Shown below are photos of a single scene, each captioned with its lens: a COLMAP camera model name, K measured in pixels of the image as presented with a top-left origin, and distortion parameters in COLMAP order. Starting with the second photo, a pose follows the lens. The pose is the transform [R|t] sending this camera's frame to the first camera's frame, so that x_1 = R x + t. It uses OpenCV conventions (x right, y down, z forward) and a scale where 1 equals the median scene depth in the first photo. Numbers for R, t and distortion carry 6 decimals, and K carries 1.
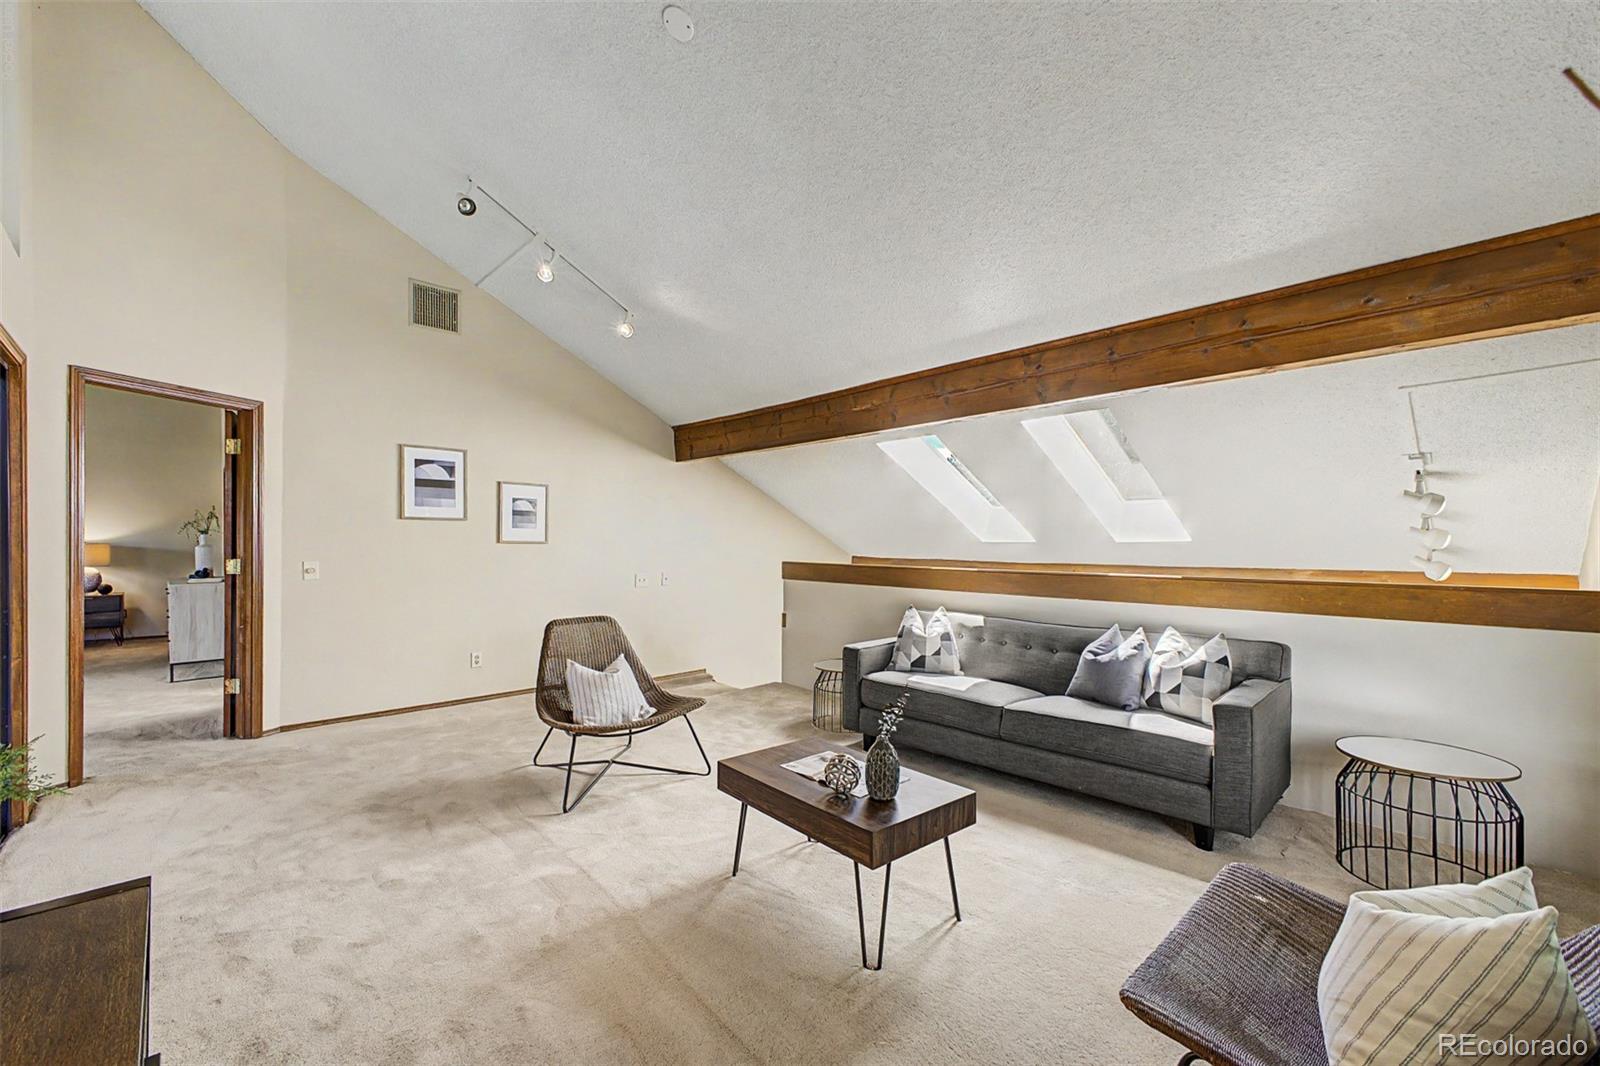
lens RADIAL K [[634.2, 0, 801.5], [0, 634.2, 528.5], [0, 0, 1]] dist [0.015410, -0.004802]
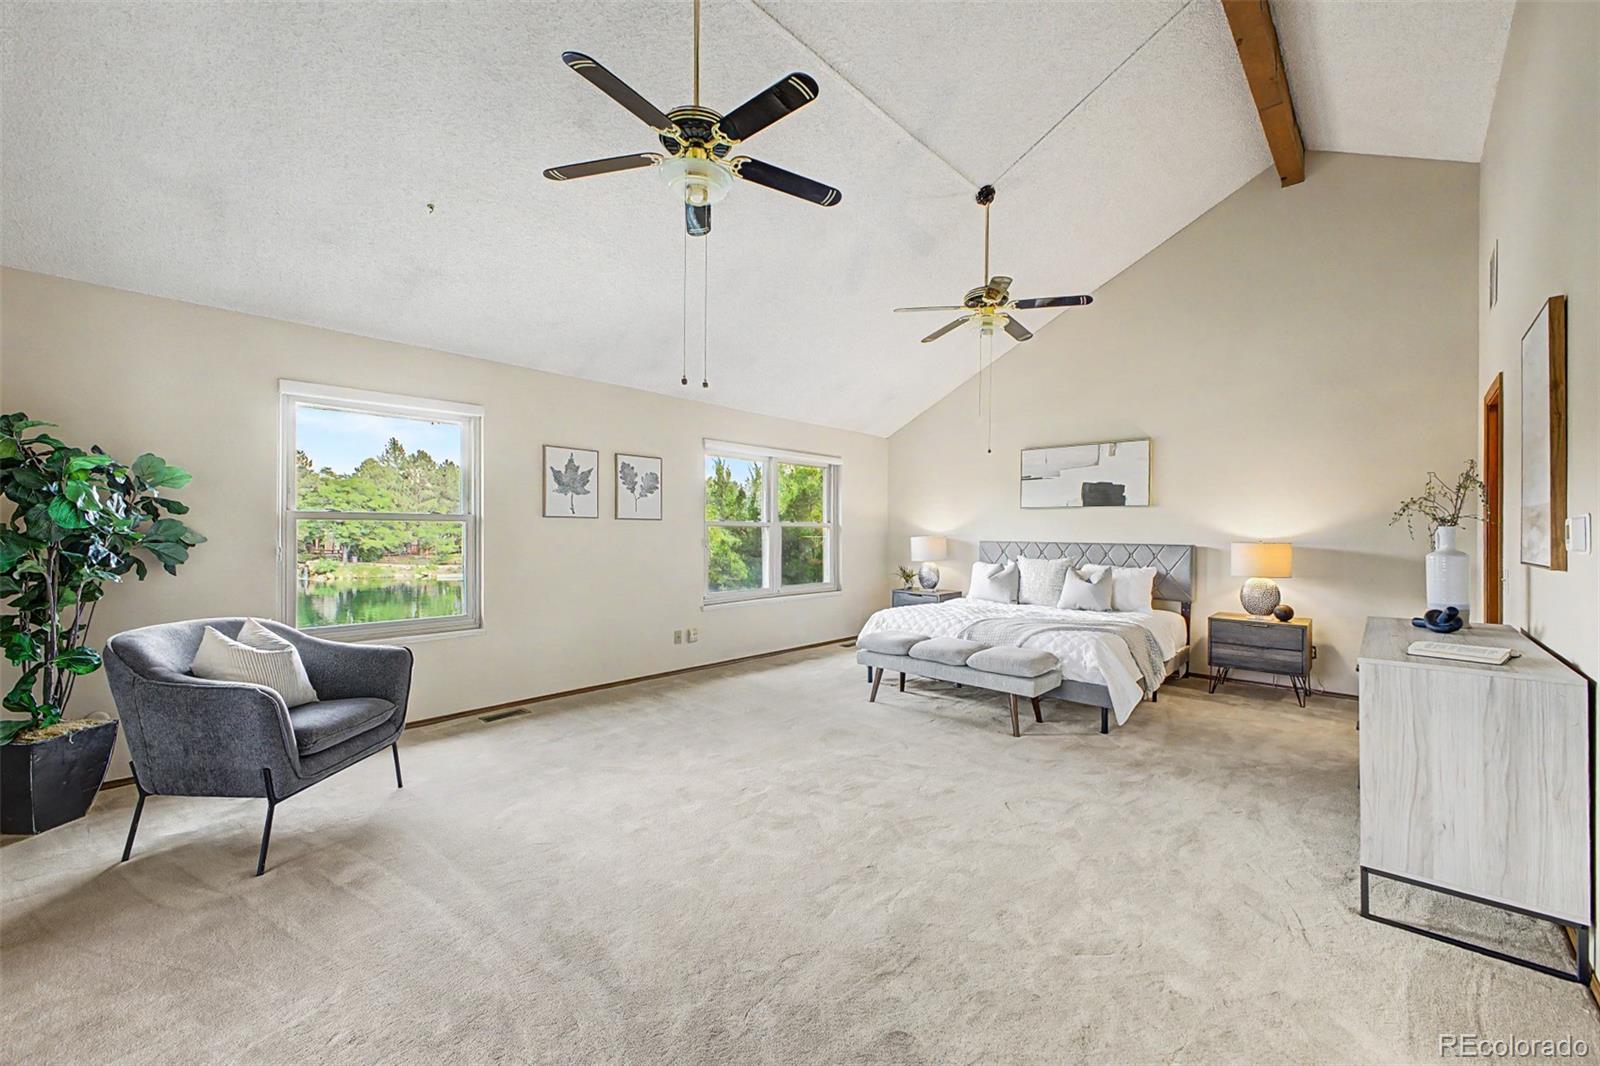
lens RADIAL K [[634.2, 0, 803.9], [0, 634.2, 532.9], [0, 0, 1]] dist [0.015410, -0.004802]
pose [[0.046793, 0.005871, -0.998887, -0.501615], [-0.013456, 0.999896, 0.005247, 0.016716], [0.998814, 0.013195, 0.046867, 0.524720]]
